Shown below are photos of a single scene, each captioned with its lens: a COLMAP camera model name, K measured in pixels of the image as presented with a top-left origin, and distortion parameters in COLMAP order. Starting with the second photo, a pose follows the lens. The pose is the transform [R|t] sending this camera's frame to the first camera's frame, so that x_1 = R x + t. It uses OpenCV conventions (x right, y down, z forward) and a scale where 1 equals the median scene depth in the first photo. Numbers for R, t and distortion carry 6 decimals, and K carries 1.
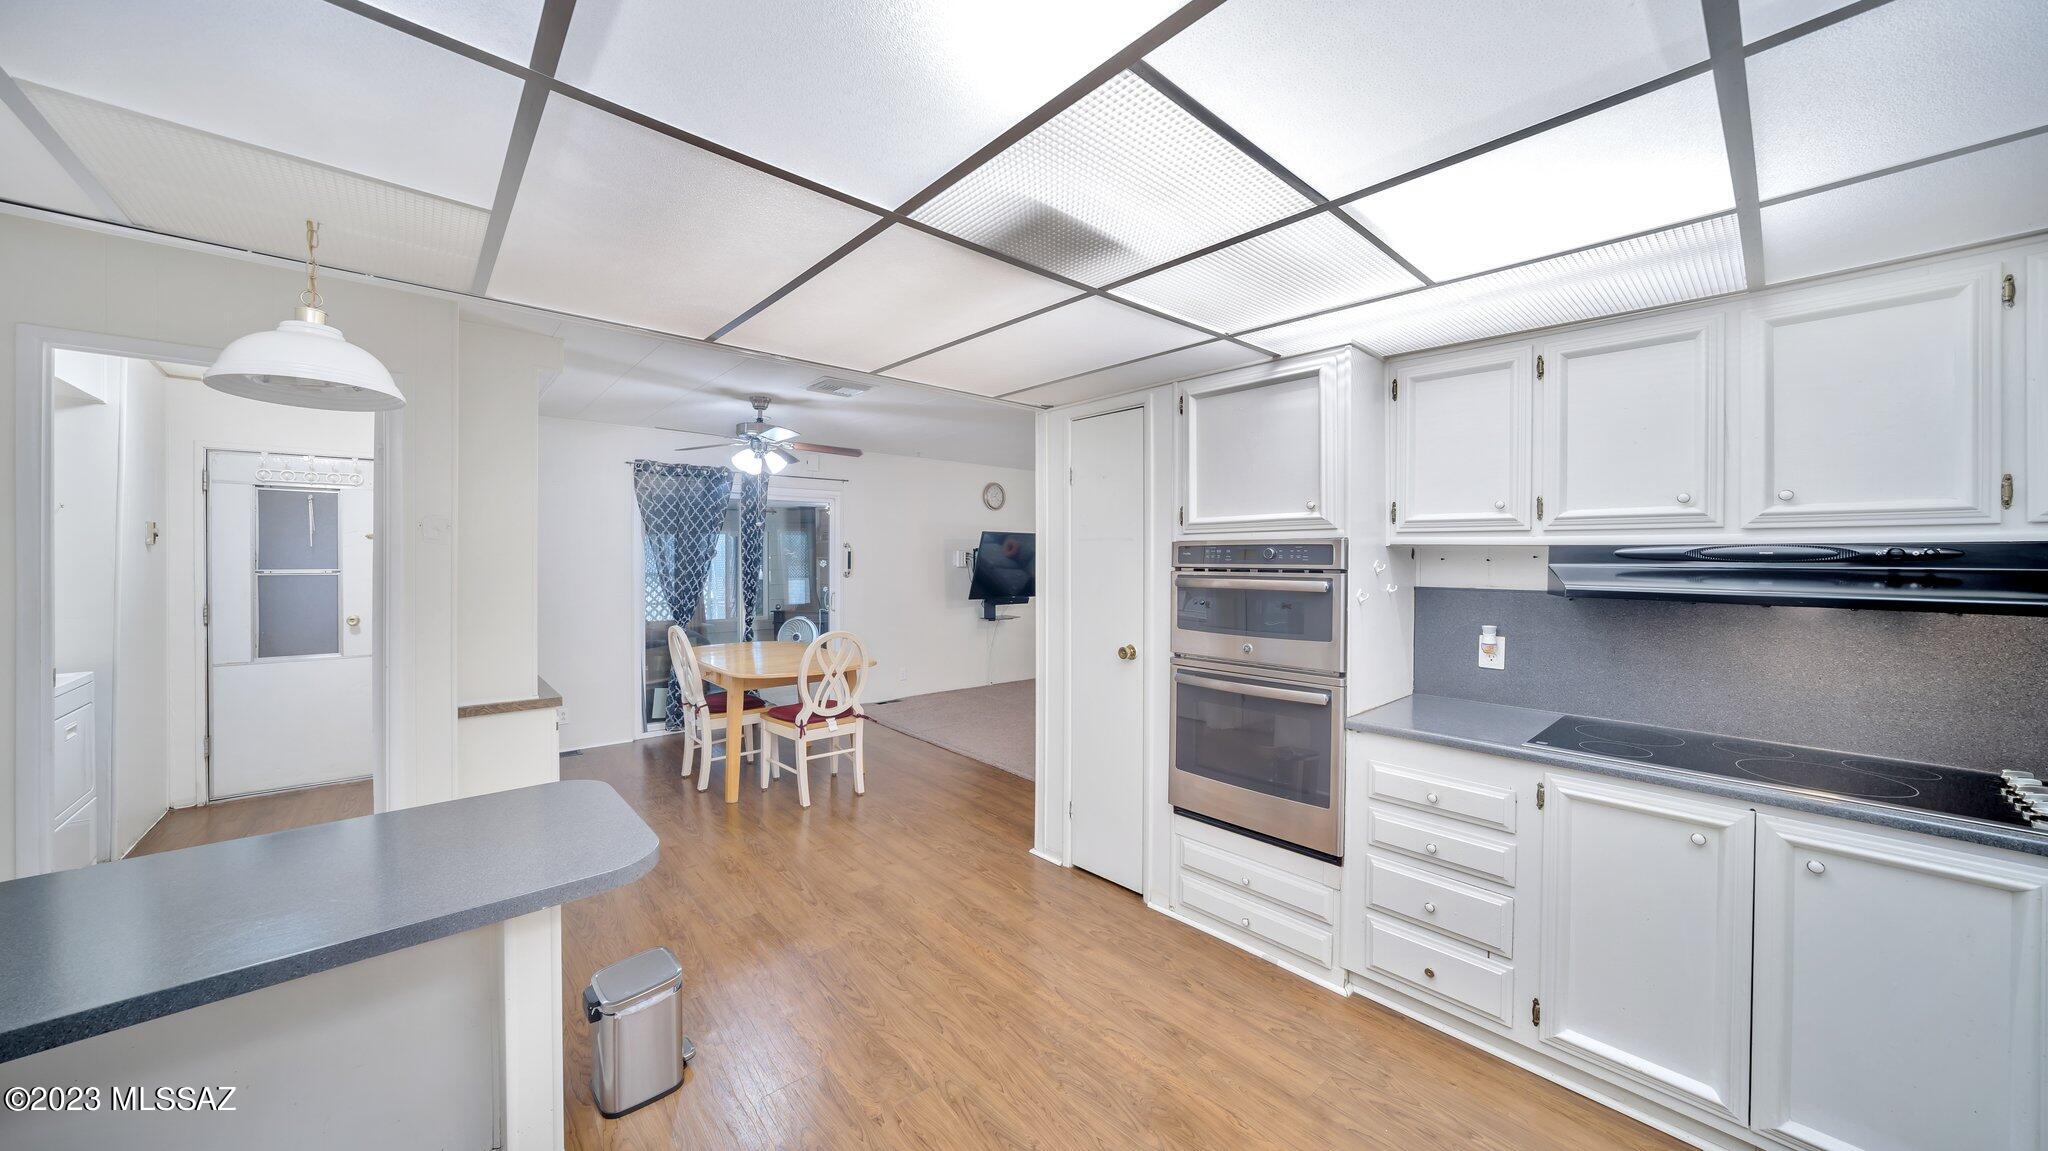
lens RADIAL K [[685.5, 0, 1035.1], [0, 685.5, 564.0], [0, 0, 1]] dist [-0.016675, -0.000016]
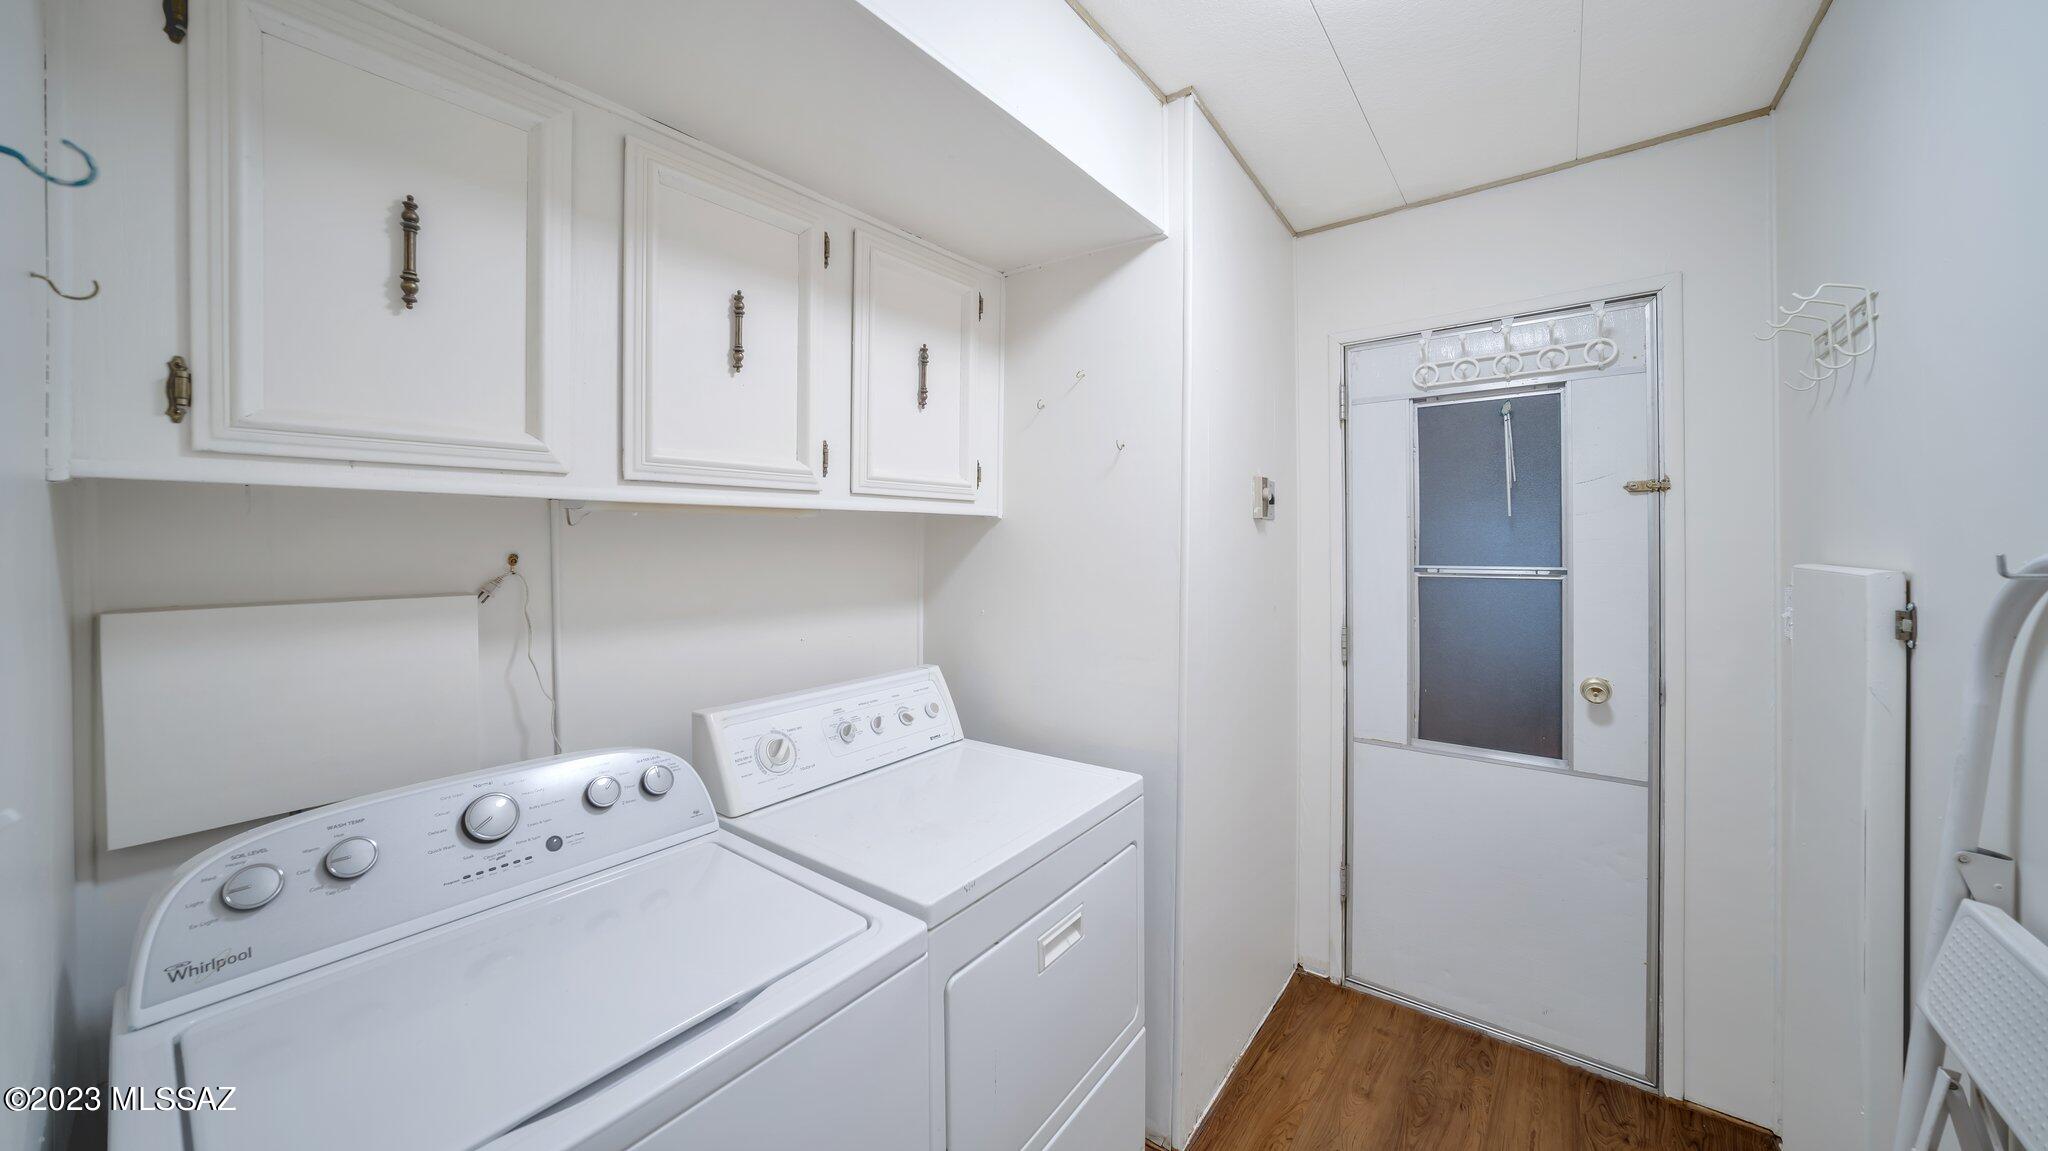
lens RADIAL K [[685.5, 0, 1032.4], [0, 685.5, 561.8], [0, 0, 1]] dist [-0.016675, -0.000016]
pose [[0.179410, 0.003981, -0.983766, -0.684770], [0.001634, 0.999989, 0.004344, 0.002316], [0.983773, -0.002387, 0.179401, 0.602312]]
